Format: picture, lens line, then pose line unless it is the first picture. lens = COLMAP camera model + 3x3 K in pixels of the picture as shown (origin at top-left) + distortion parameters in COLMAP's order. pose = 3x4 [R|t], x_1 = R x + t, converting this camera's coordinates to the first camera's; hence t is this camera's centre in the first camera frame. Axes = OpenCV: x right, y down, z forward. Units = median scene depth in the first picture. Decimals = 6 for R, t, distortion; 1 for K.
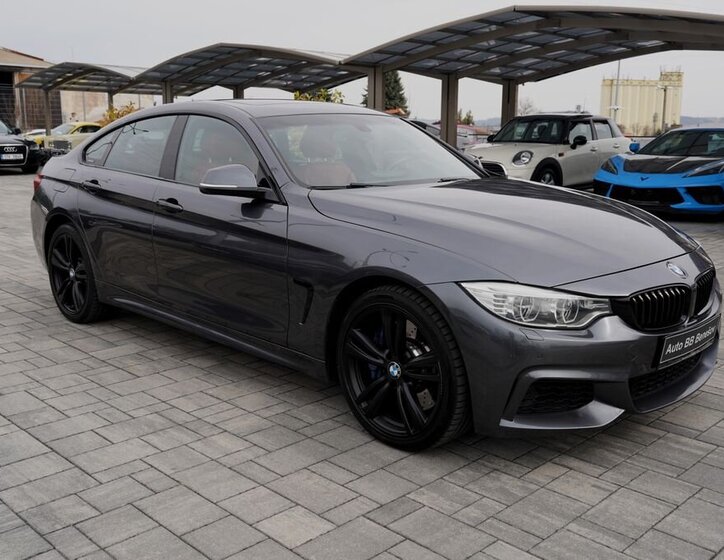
lens RADIAL K [[765.6, 0, 362.0], [0, 765.6, 280.0], [0, 0, 1]] dist [0.002117, 0.017538]
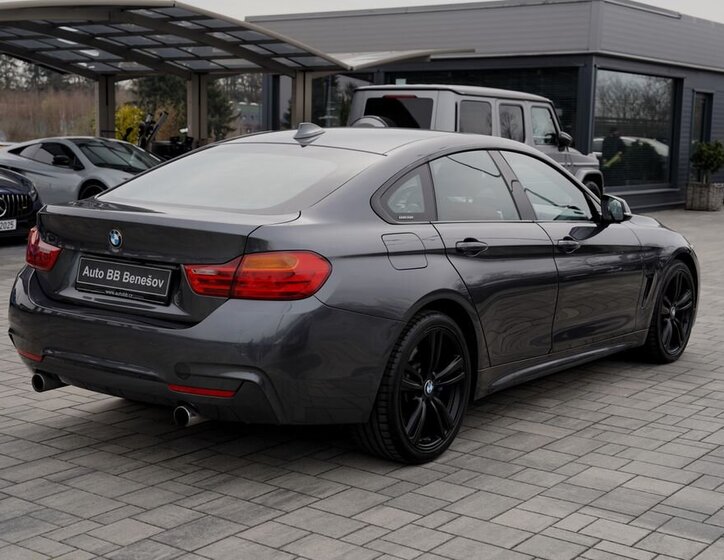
lens RADIAL K [[1136.6, 0, 362.0], [0, 1136.6, 280.0], [0, 0, 1]] dist [0.179789, -0.071453]
pose [[-0.162325, -0.138694, 0.976941, -1.685812], [0.169273, 0.971481, 0.166045, -0.347806], [-0.972110, 0.192322, -0.134218, 1.502580]]
